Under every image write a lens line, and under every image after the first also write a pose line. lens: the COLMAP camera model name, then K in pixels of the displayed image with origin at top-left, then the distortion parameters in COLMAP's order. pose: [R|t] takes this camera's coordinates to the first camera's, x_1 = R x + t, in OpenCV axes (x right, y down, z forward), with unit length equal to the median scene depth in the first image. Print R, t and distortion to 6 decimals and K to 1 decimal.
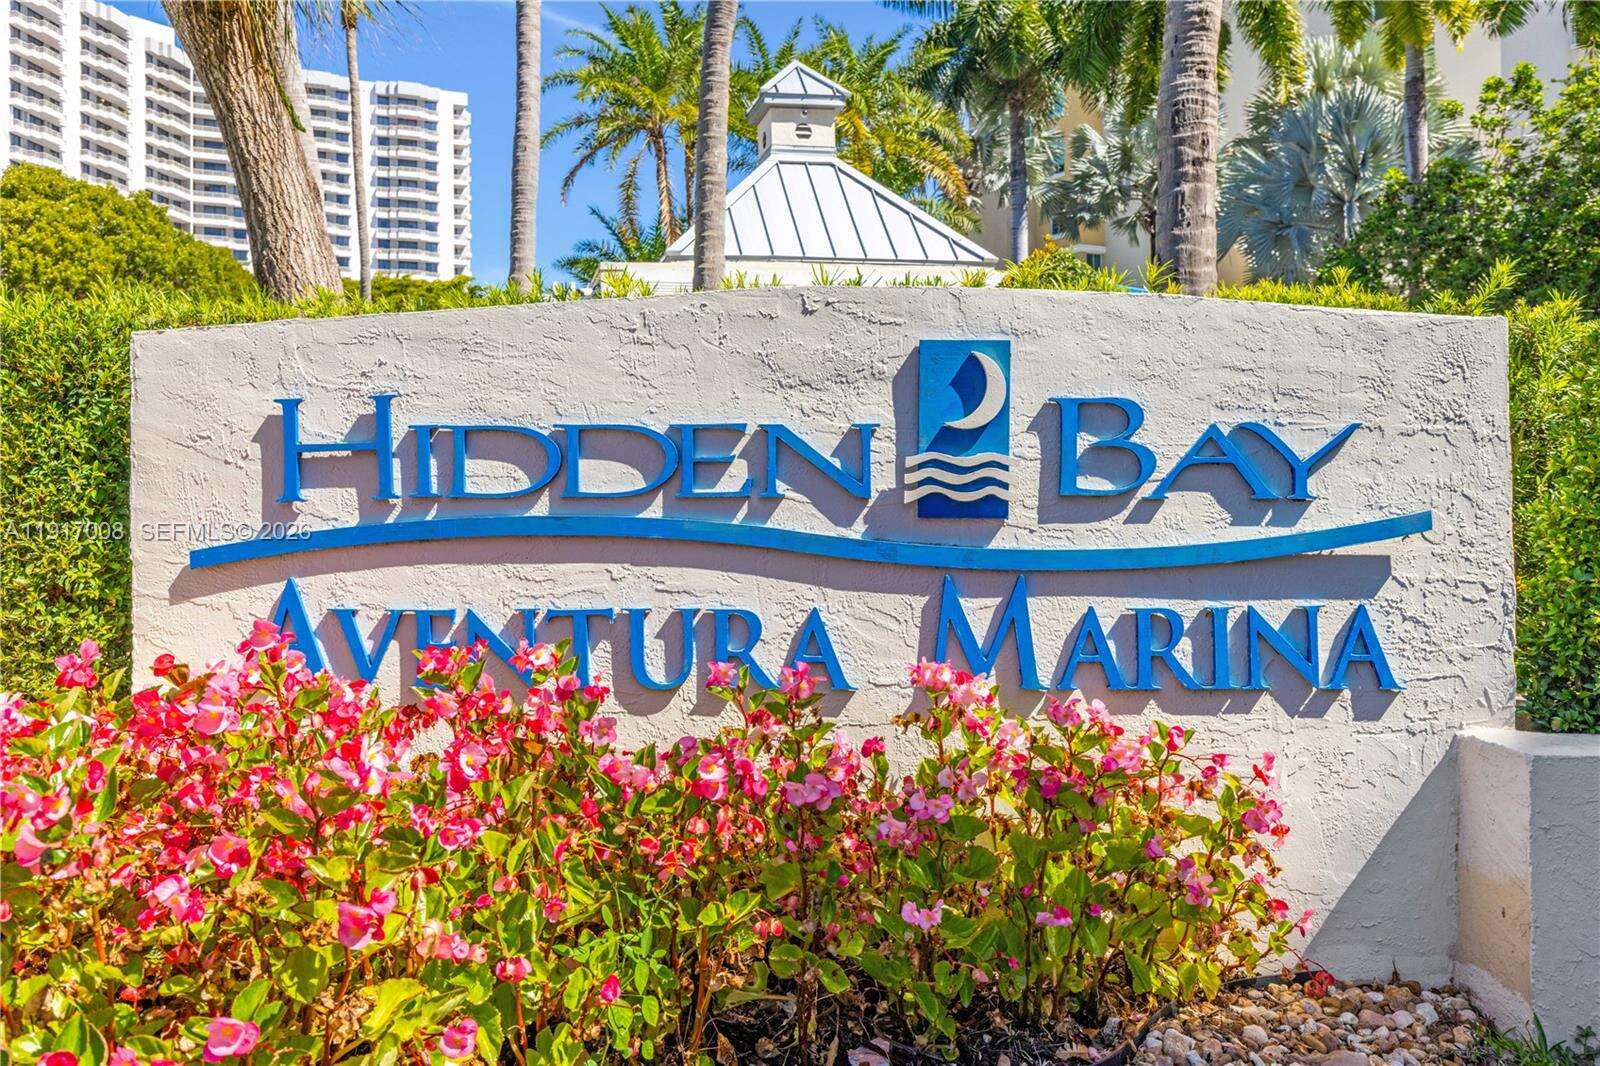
lens RADIAL K [[1087.1, 0, 800.0], [0, 1087.1, 533.0], [0, 0, 1]] dist [0.003309, -0.001329]
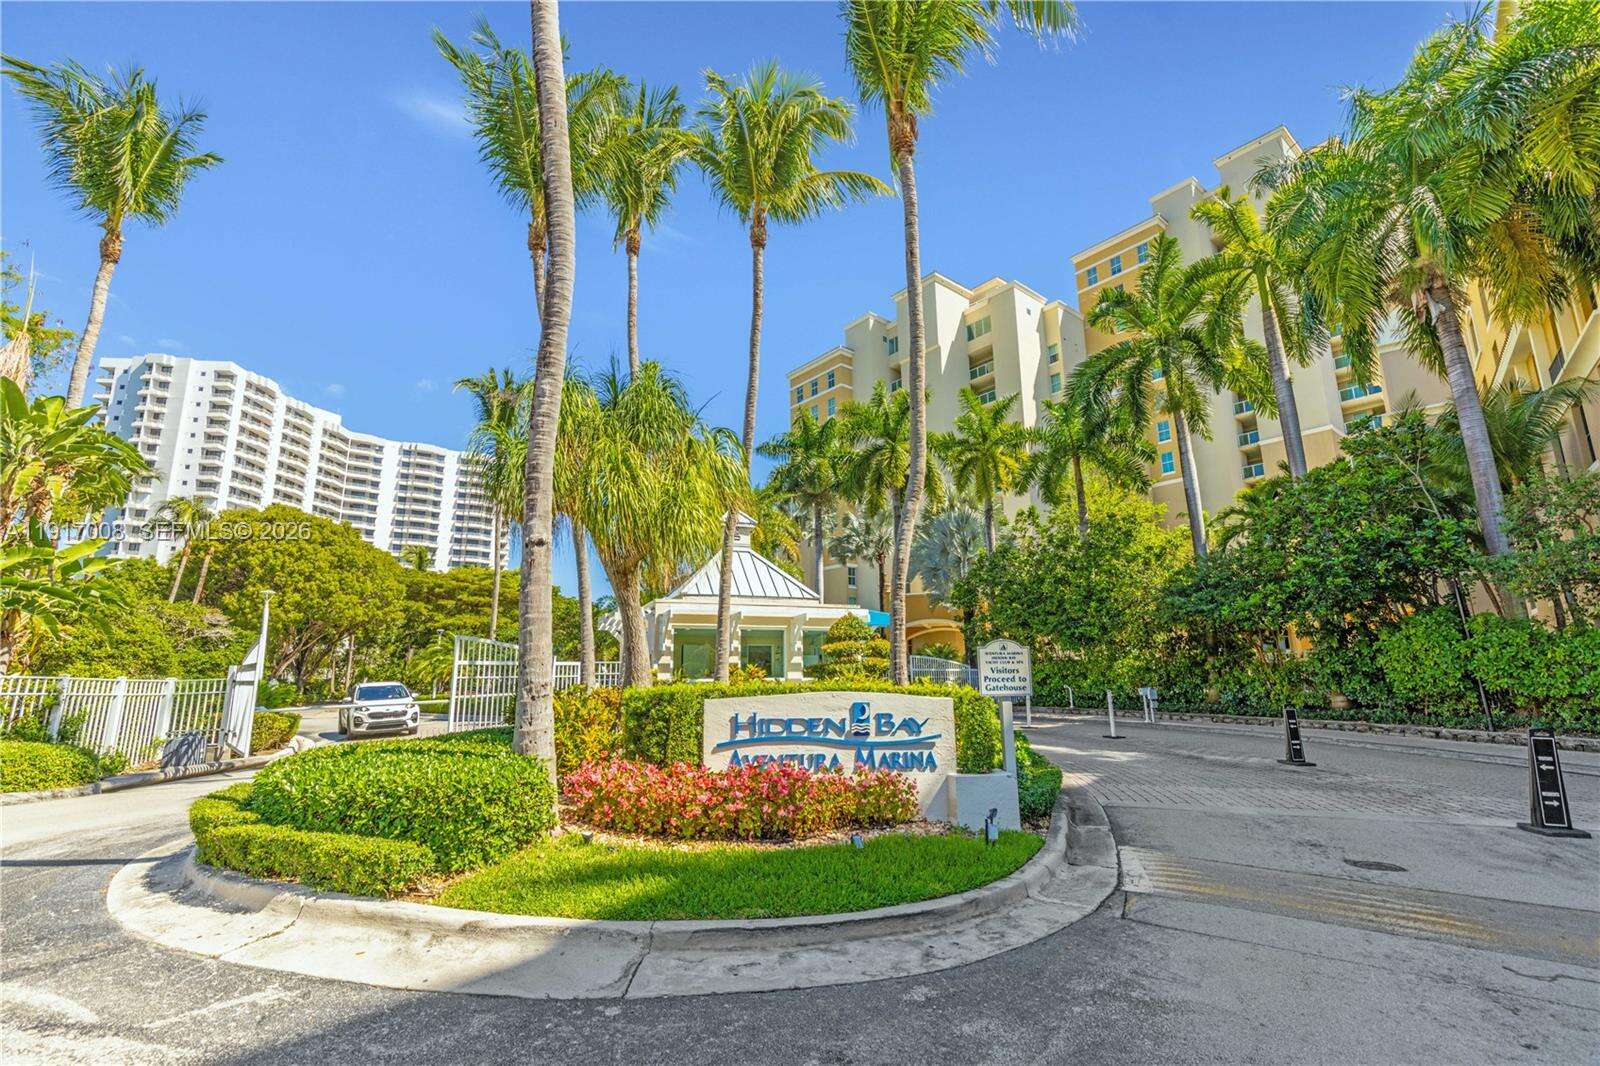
lens RADIAL K [[811.6, 0, 800.0], [0, 811.6, 533.0], [0, 0, 1]] dist [0.016793, -0.000274]
pose [[0.975153, 0.040055, 0.217882, -0.217395], [0.002045, 0.981849, -0.189651, -0.048109], [-0.221523, 0.185384, 0.957371, -0.607734]]
